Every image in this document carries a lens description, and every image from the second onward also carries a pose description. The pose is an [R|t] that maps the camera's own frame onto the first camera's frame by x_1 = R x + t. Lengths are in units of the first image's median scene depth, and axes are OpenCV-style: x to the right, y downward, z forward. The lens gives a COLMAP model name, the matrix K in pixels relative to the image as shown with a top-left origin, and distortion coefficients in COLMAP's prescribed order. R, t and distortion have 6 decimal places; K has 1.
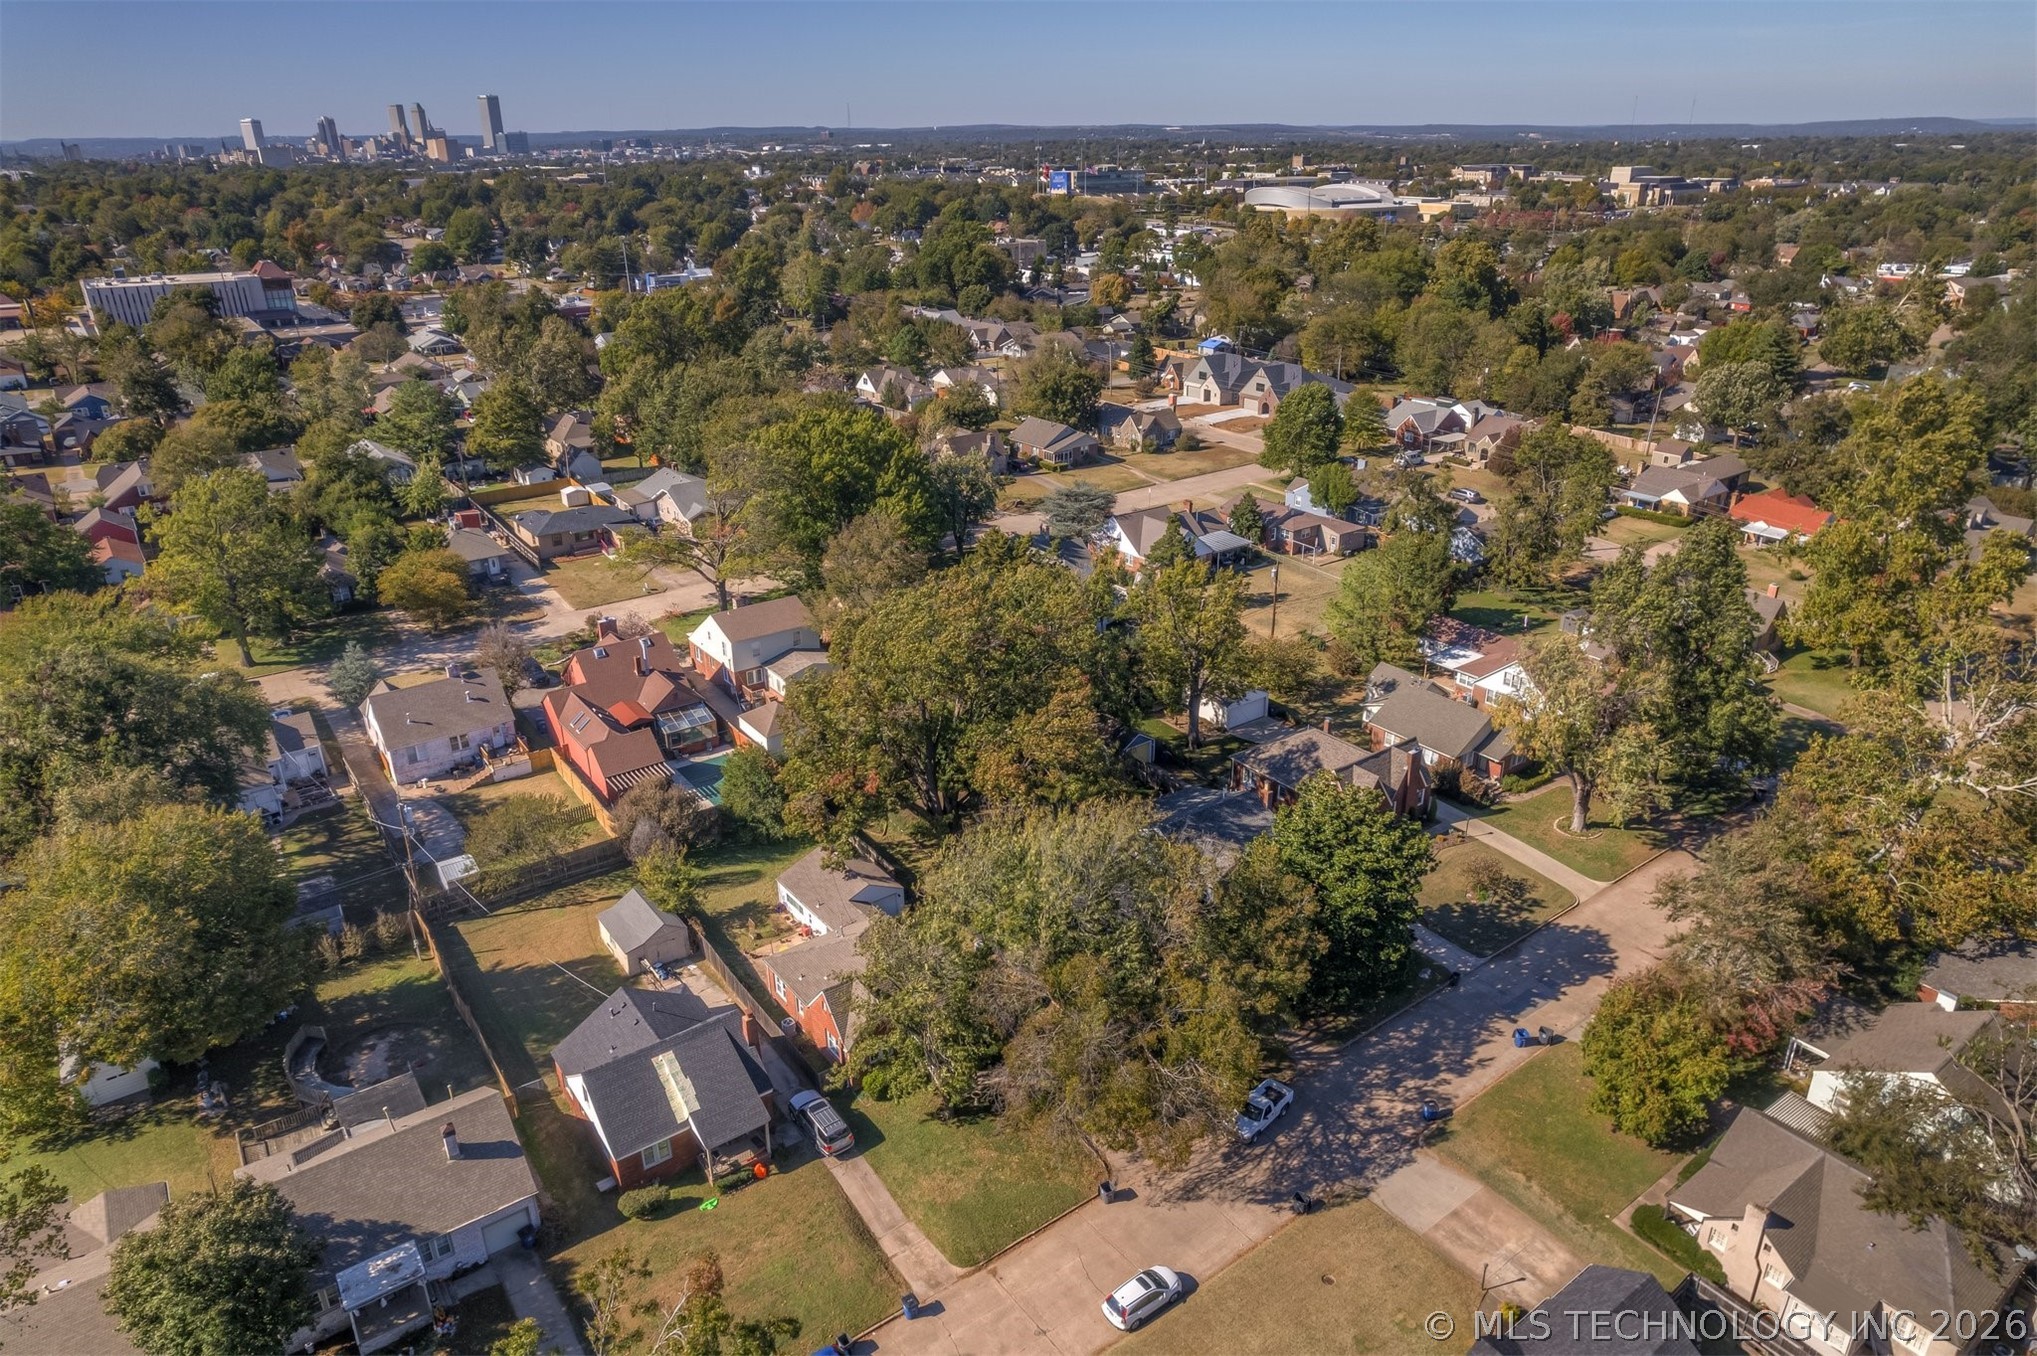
lens RADIAL K [[1300.1, 0, 1022.1], [0, 1300.1, 686.6], [0, 0, 1]] dist [-0.073733, 0.083015]
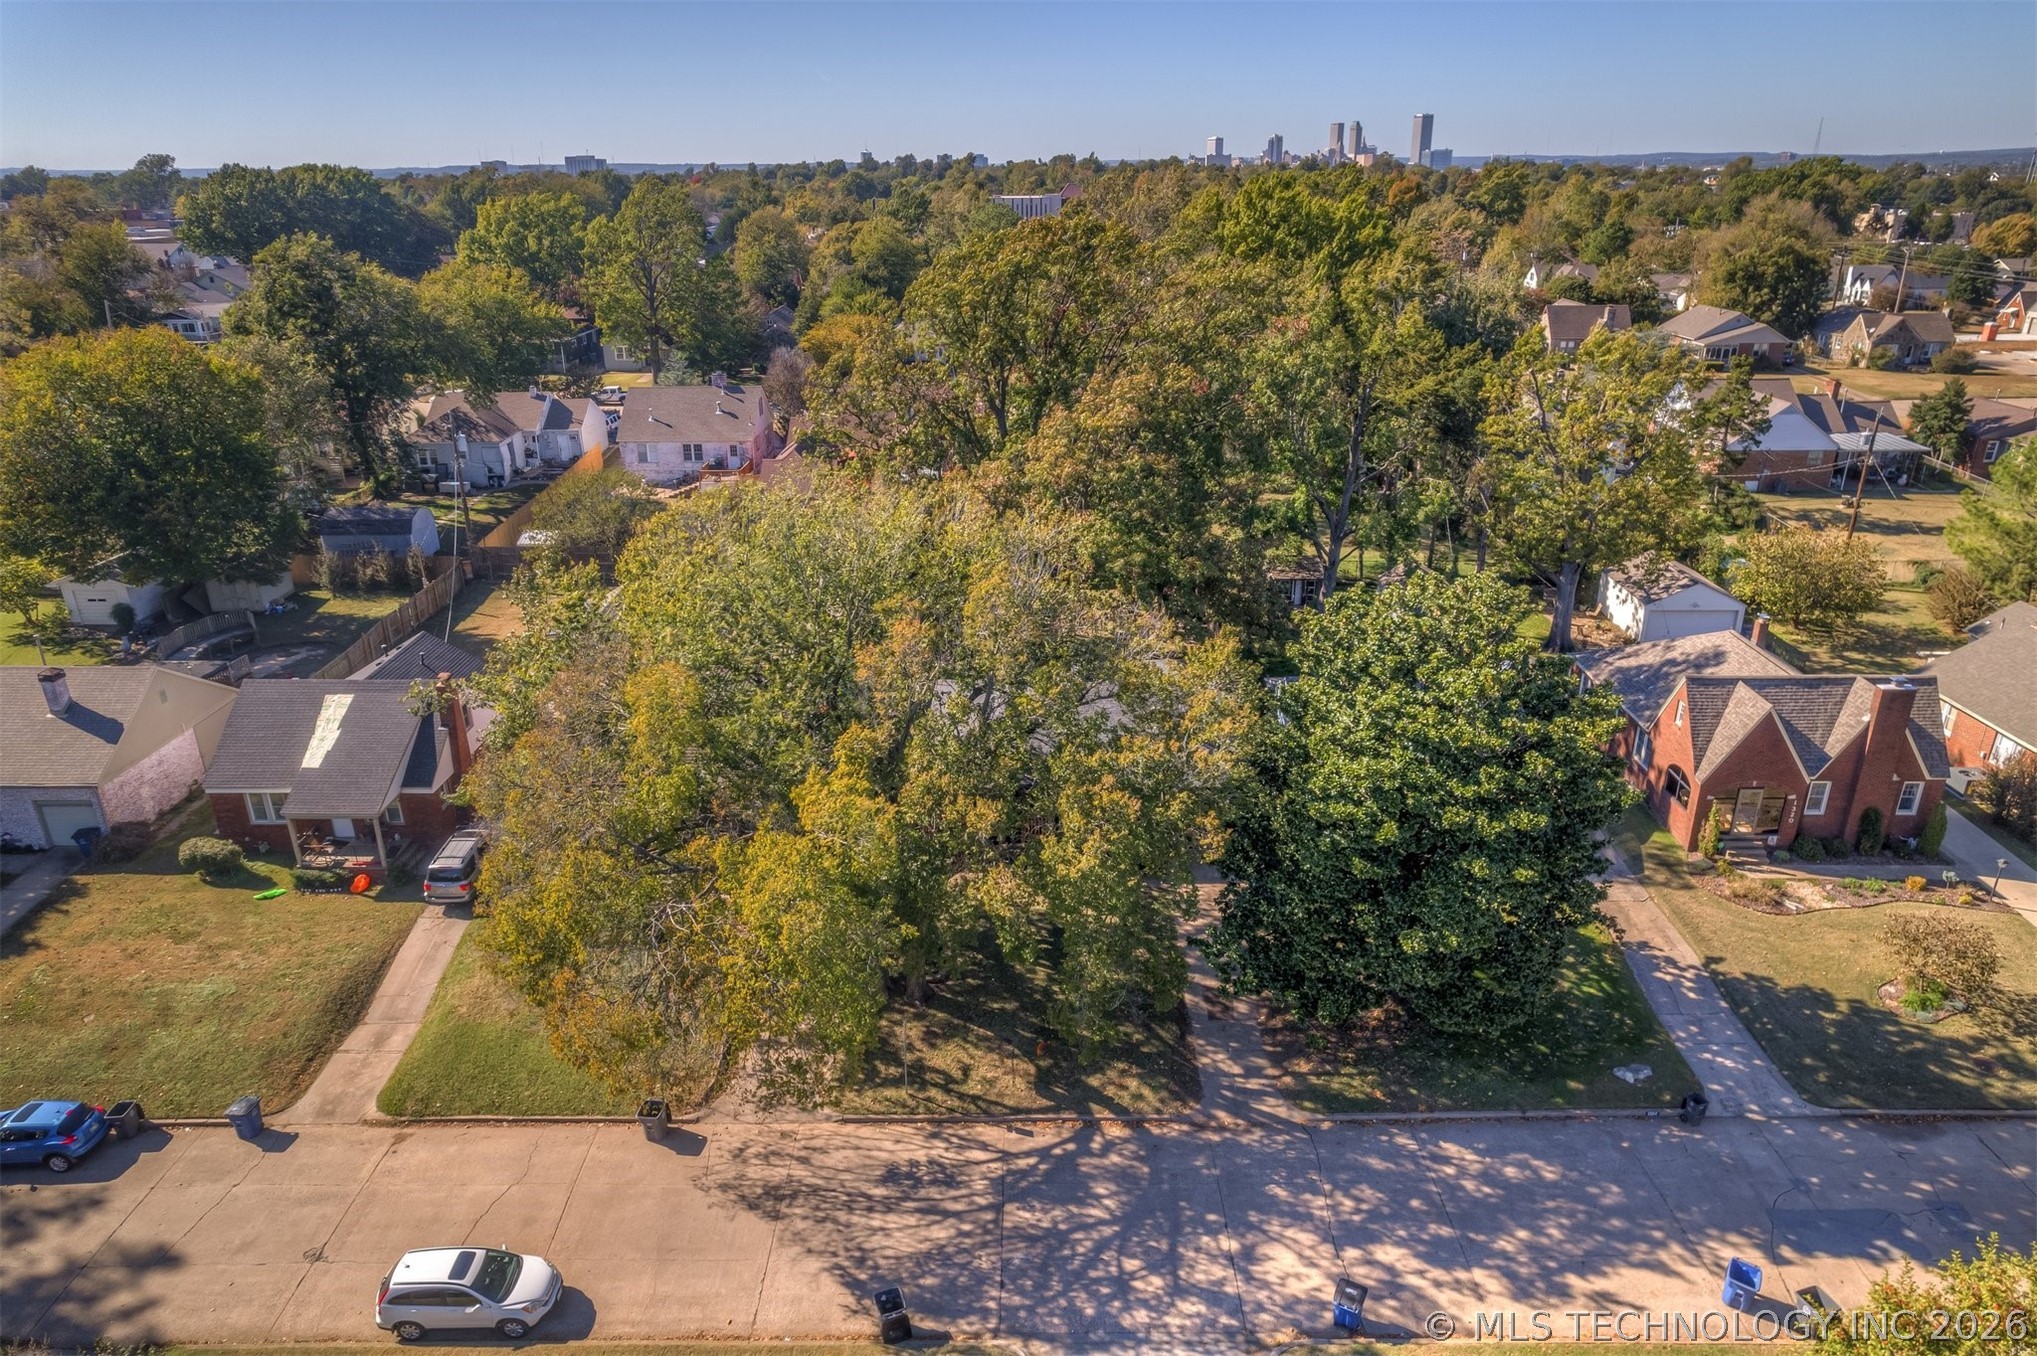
lens RADIAL K [[1310.1, 0, 1021.0], [0, 1310.1, 663.1], [0, 0, 1]] dist [-0.076787, 0.084333]
pose [[0.794693, 0.222739, -0.564668, 0.228834], [-0.243372, 0.969118, 0.039766, 0.074105], [0.556087, 0.105823, 0.824360, 0.311593]]
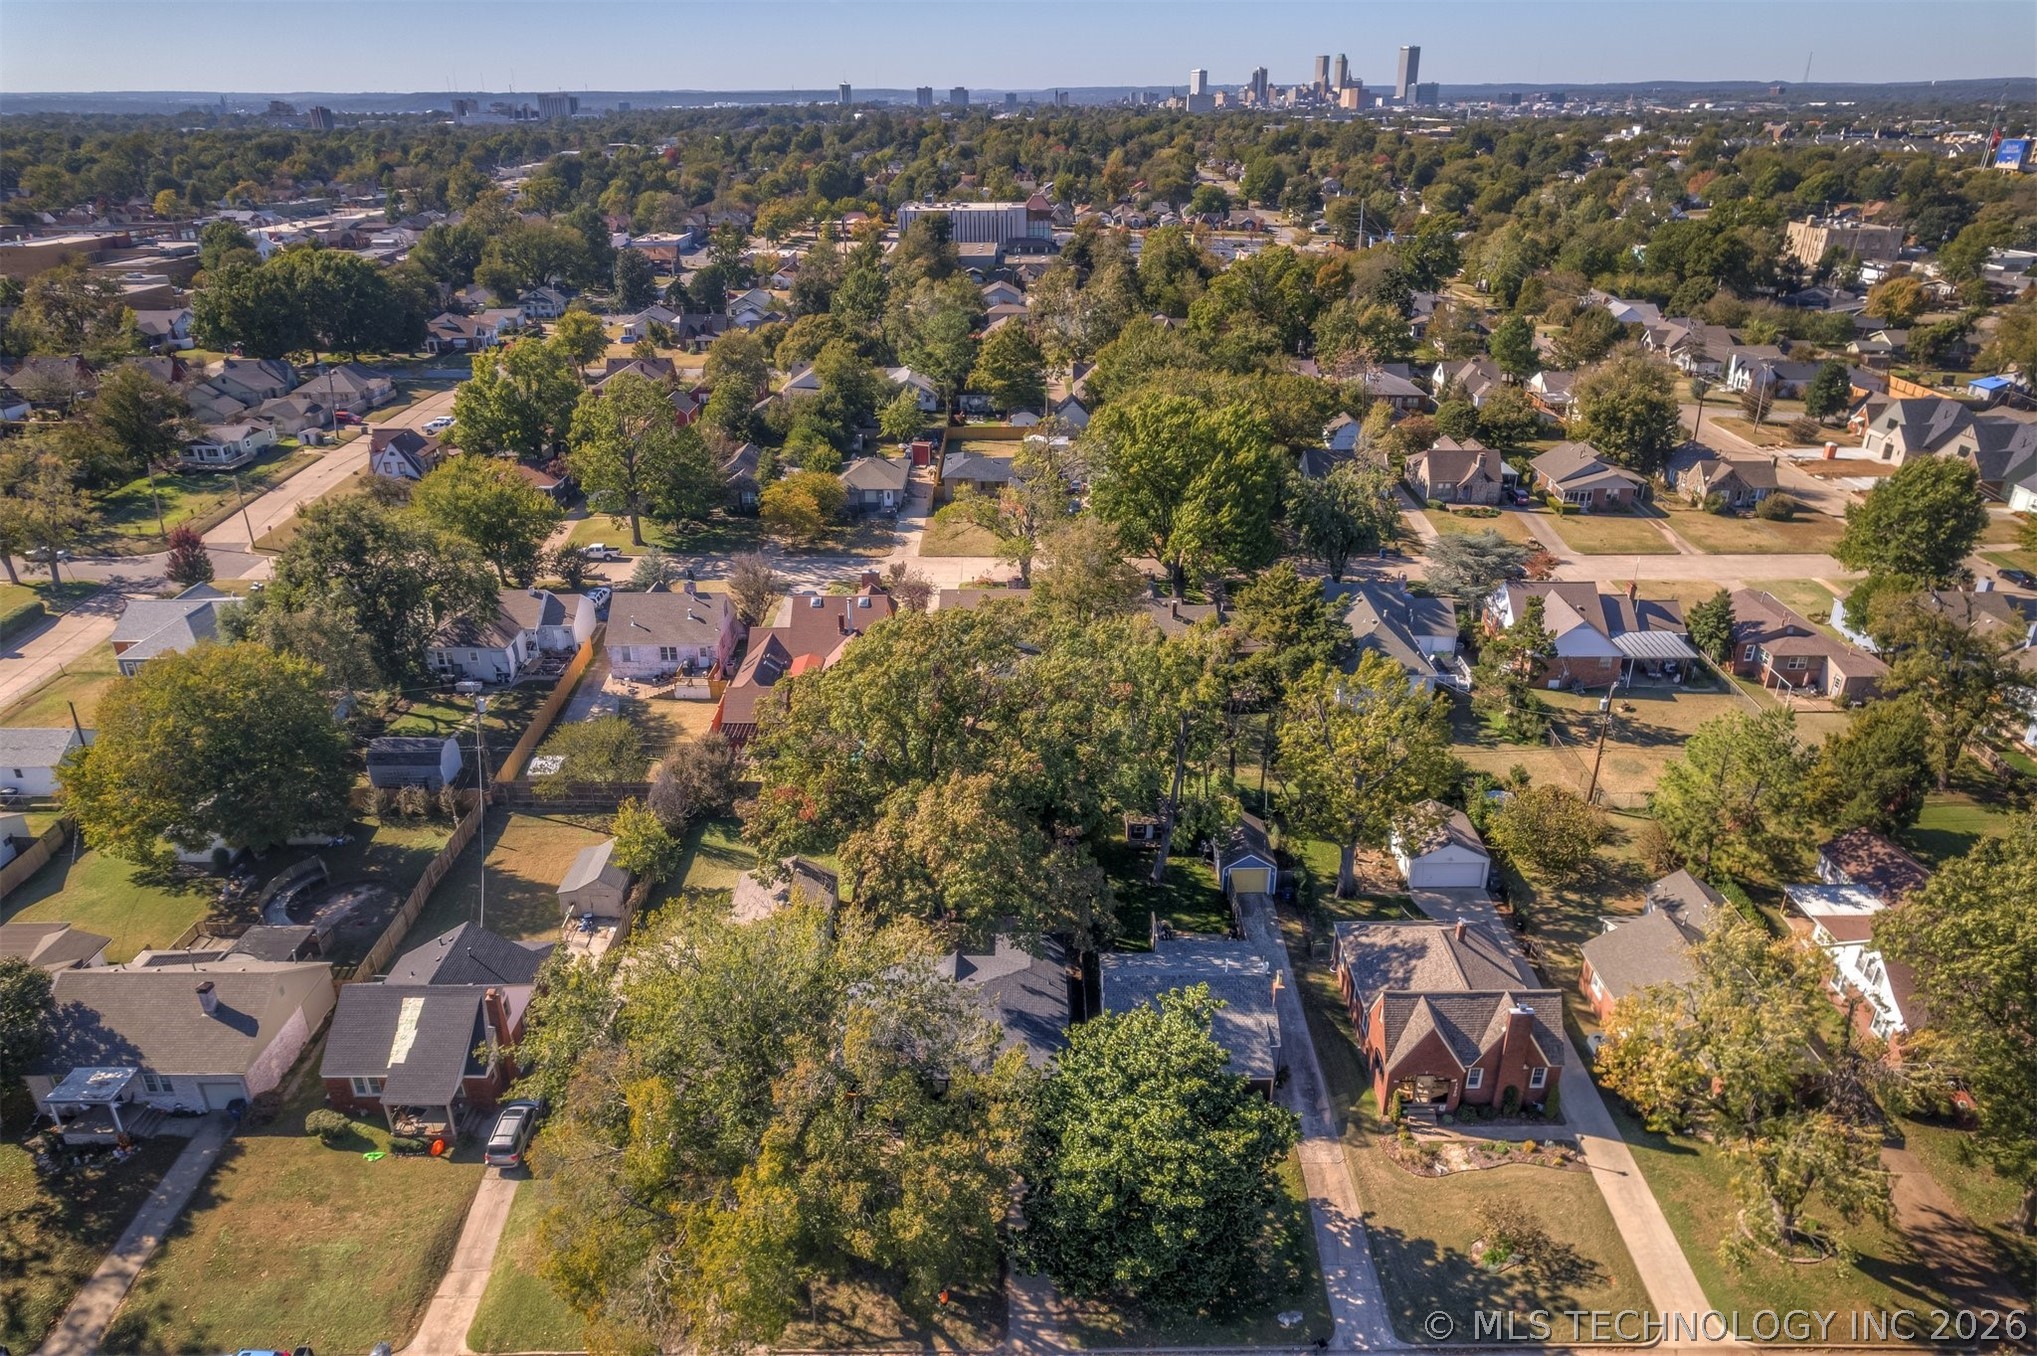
lens RADIAL K [[1300.1, 0, 1022.1], [0, 1300.1, 686.6], [0, 0, 1]] dist [-0.073733, 0.083015]
pose [[0.802405, 0.257870, -0.538191, 0.301441], [-0.240890, 0.965045, 0.103244, -0.088093], [0.546002, 0.046801, 0.836476, 0.208783]]
